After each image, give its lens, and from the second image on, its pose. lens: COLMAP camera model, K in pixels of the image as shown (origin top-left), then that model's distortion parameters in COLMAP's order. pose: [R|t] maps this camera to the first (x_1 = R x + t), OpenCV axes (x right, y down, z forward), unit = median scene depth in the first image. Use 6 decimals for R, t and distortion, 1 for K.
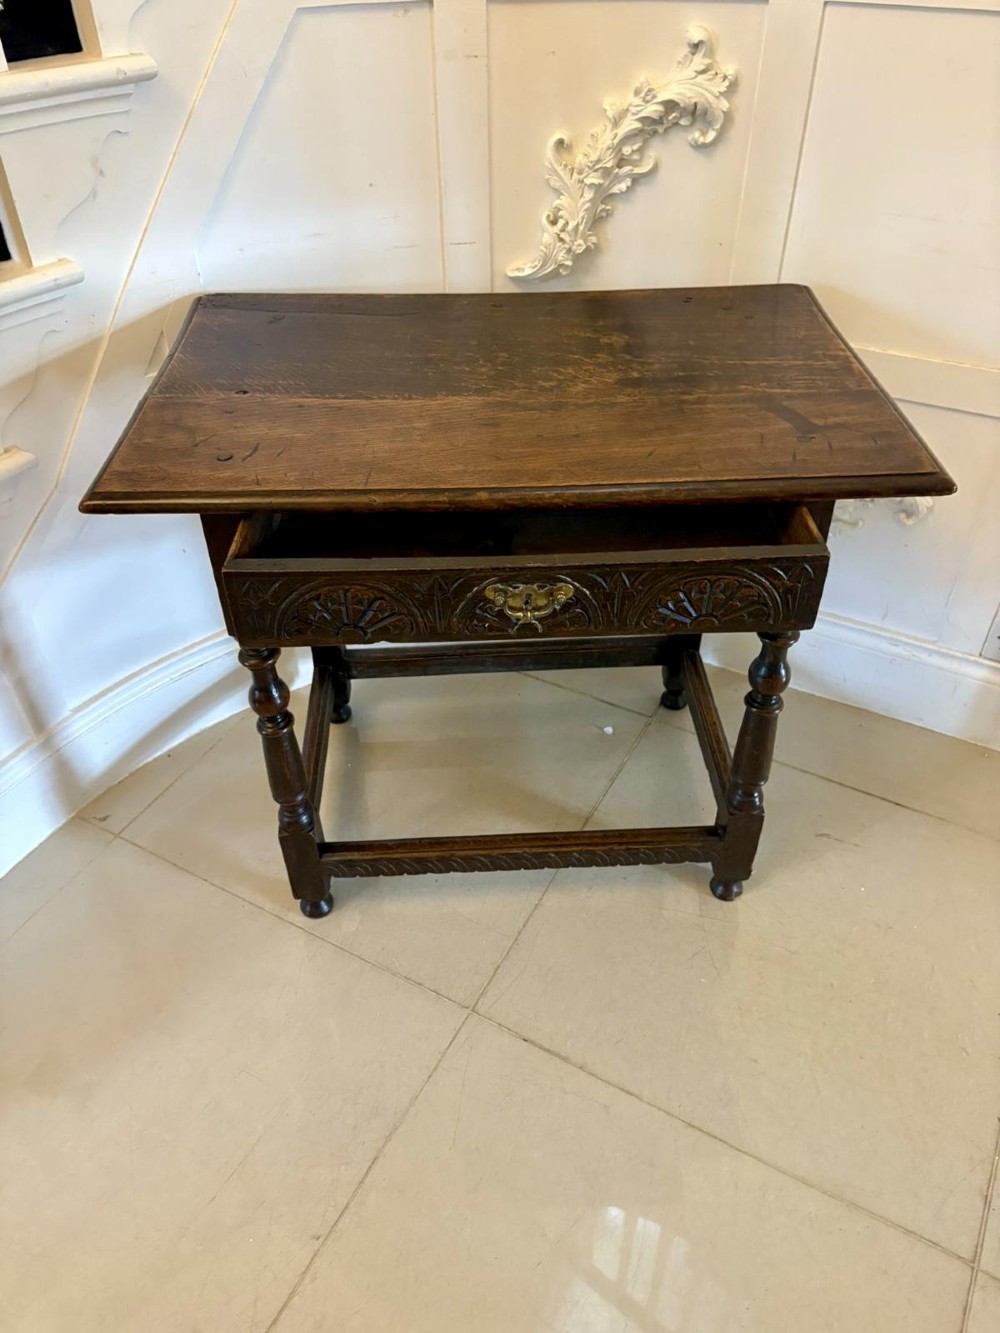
lens RADIAL K [[1015.3, 0, 496.8], [0, 1015.3, 662.9], [0, 0, 1]] dist [0.026695, -0.008946]
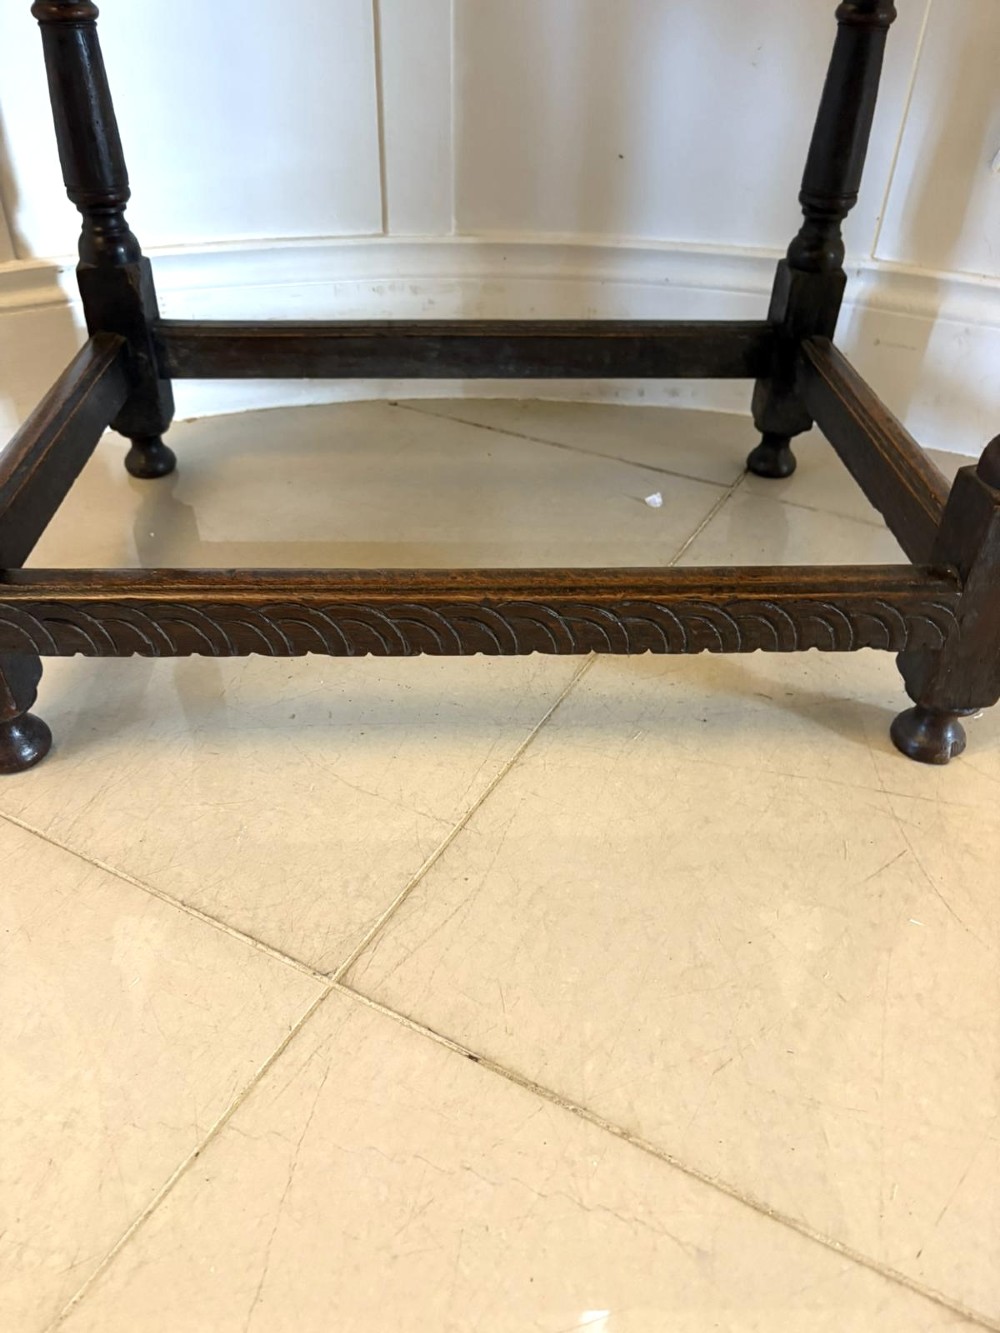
lens RADIAL K [[1021.3, 0, 501.0], [0, 1021.3, 676.9], [0, 0, 1]] dist [0.039388, -0.042167]
pose [[0.999318, 0.028156, 0.023883, 0.024953], [-0.027066, 0.998629, -0.044808, 0.238817], [-0.025112, 0.044131, 0.998710, 0.596642]]
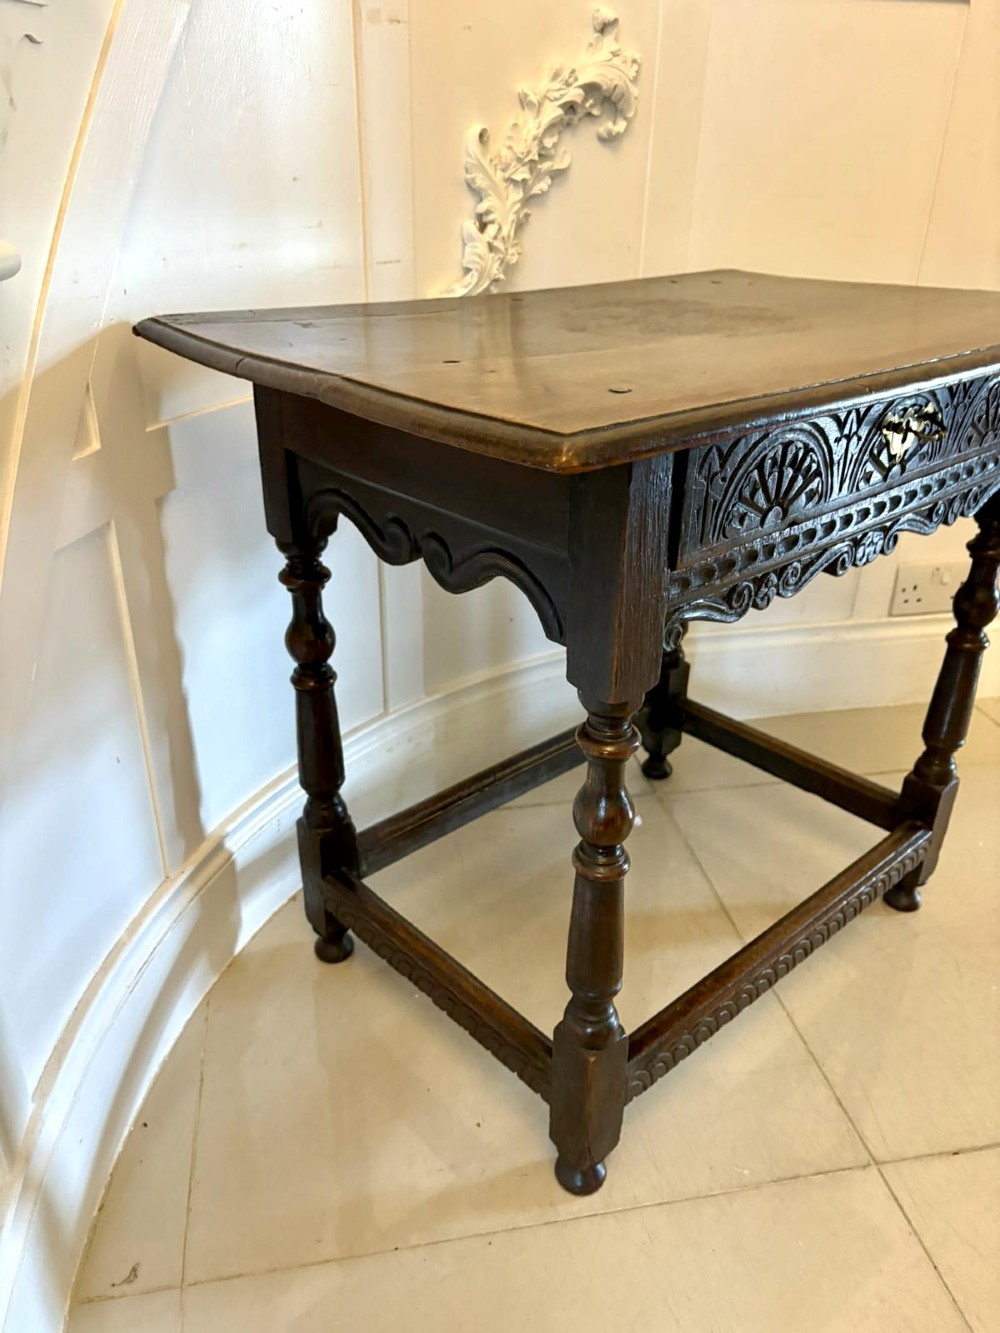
lens RADIAL K [[1021.3, 0, 501.0], [0, 1021.3, 676.9], [0, 0, 1]] dist [0.039388, -0.042167]
pose [[0.769122, -0.272070, 0.578299, -0.548394], [0.394508, 0.914002, -0.094678, -0.008074], [-0.502807, 0.300963, 0.810313, 0.435188]]
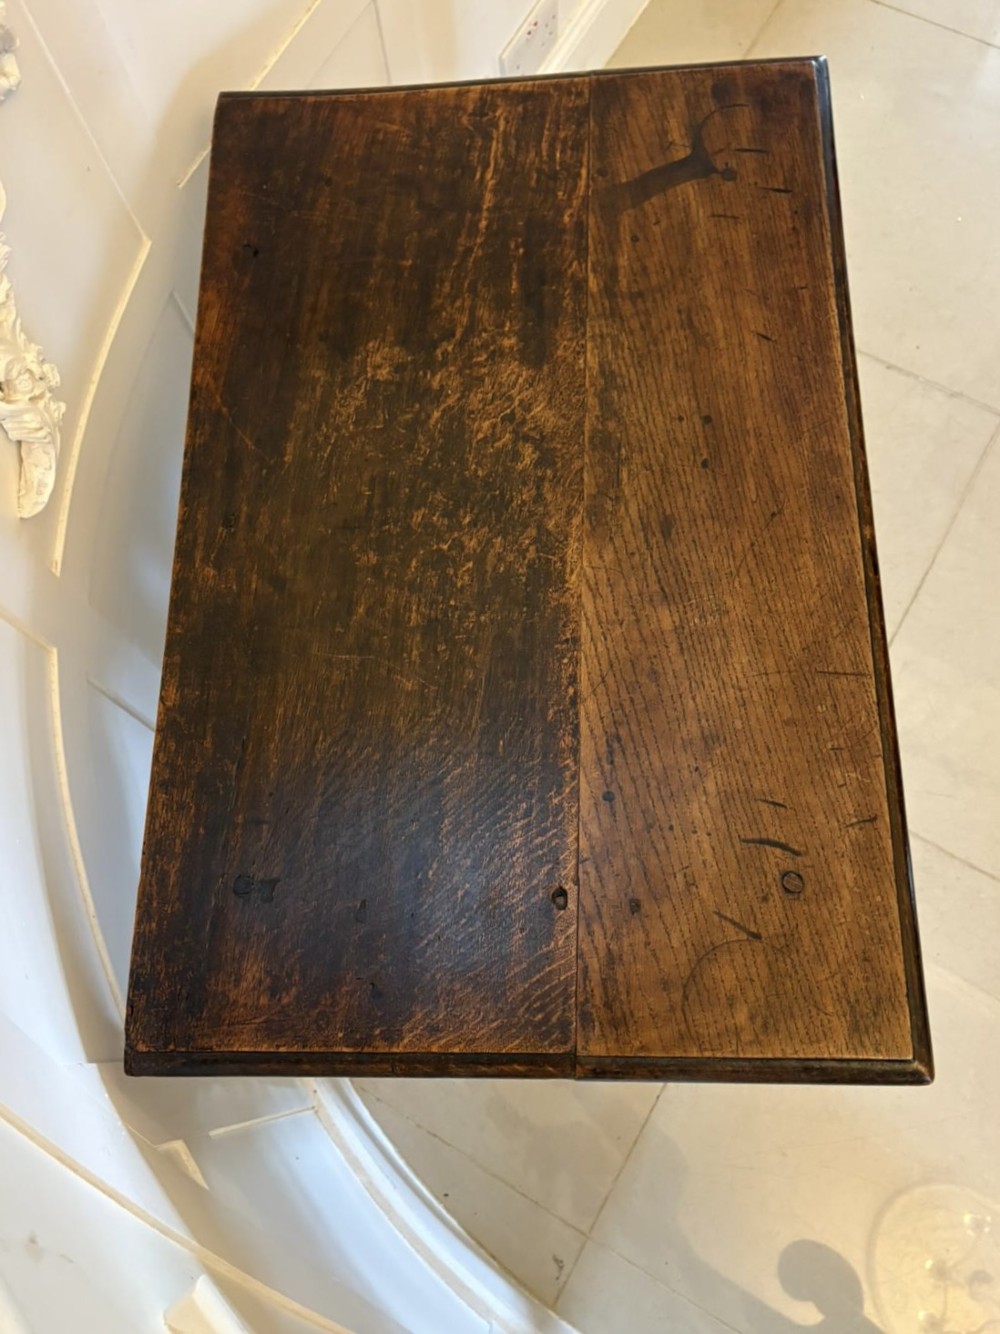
lens RADIAL K [[1022.1, 0, 501.0], [0, 1022.1, 677.4], [0, 0, 1]] dist [0.039388, -0.042167]
pose [[0.010940, -0.953933, 0.299819, -0.256616], [0.674992, 0.228261, 0.701629, -0.627827], [-0.737744, 0.194699, 0.646394, 0.504125]]
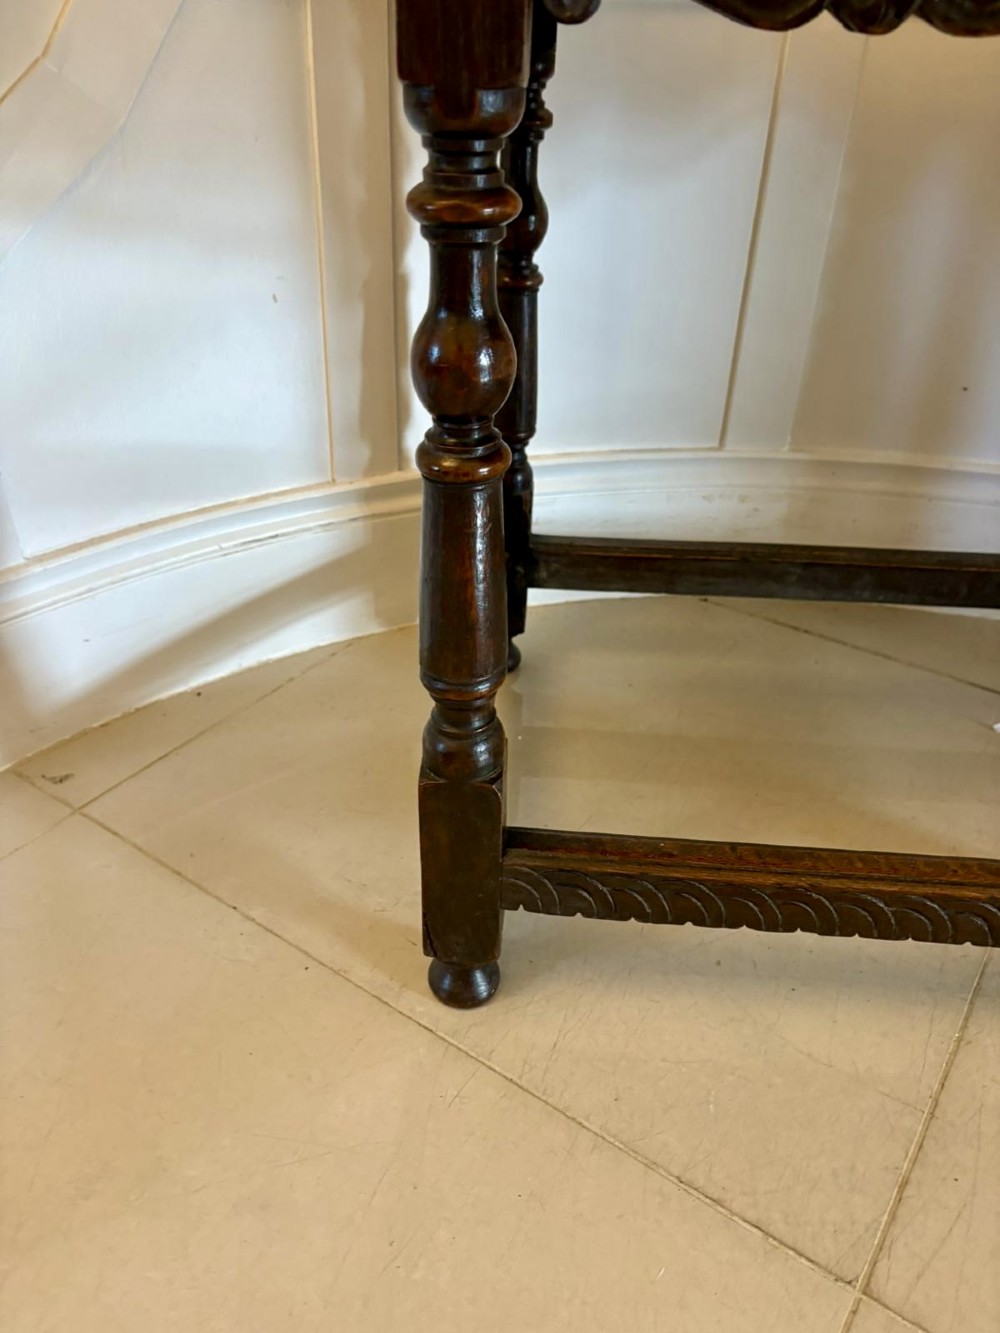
lens RADIAL K [[1029.5, 0, 493.0], [0, 1029.5, 672.5], [0, 0, 1]] dist [0.037510, -0.049991]
pose [[0.993532, 0.090669, -0.068368, -0.156340], [-0.098917, 0.986711, -0.128910, 0.172292], [0.055771, 0.134839, 0.989297, 0.565522]]
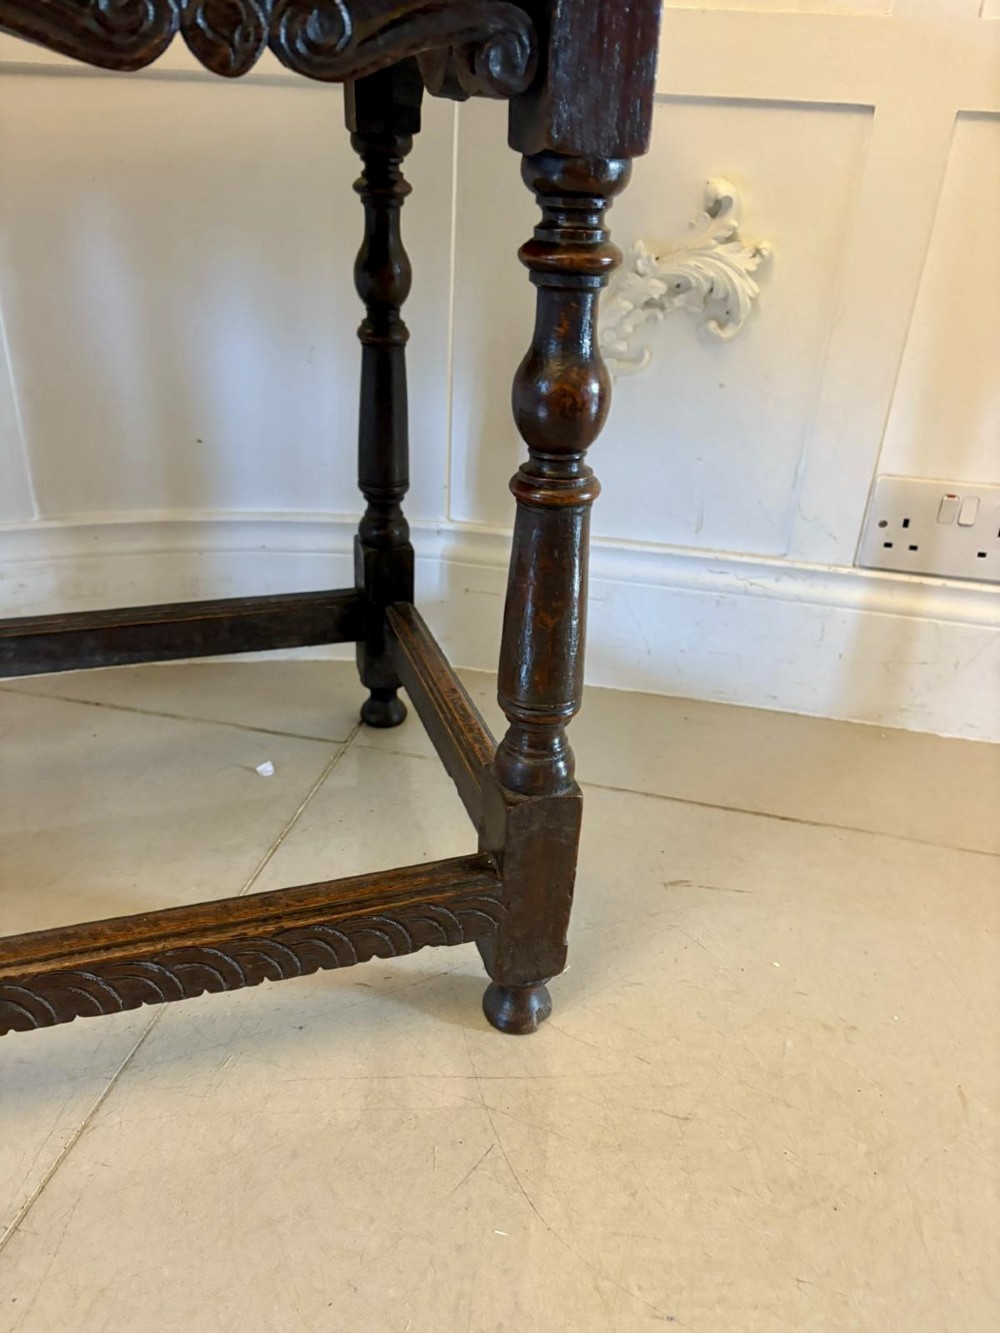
lens RADIAL K [[1021.3, 0, 501.0], [0, 1021.3, 676.9], [0, 0, 1]] dist [0.039388, -0.042167]
pose [[0.958907, -0.078499, 0.272646, 0.110324], [0.132480, 0.973652, -0.185608, 0.174362], [-0.250892, 0.214101, 0.944041, 0.573354]]
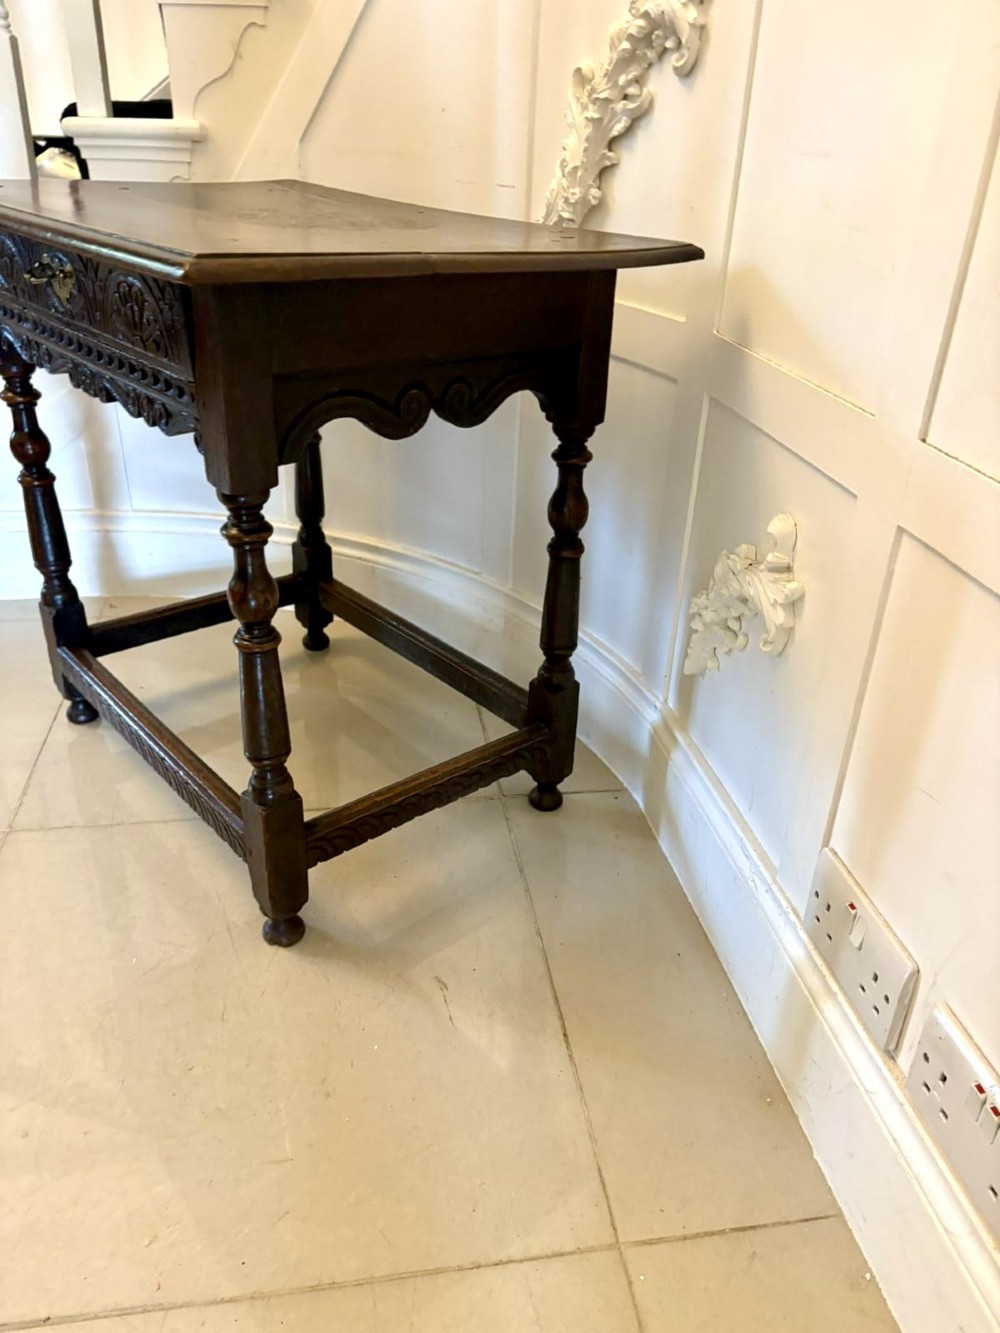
lens RADIAL K [[1021.3, 0, 501.0], [0, 1021.3, 676.9], [0, 0, 1]] dist [0.039388, -0.042167]
pose [[0.615271, 0.409916, -0.673357, 0.841577], [-0.544819, 0.838459, 0.012604, -0.043807], [0.569749, 0.359103, 0.739210, 0.490184]]
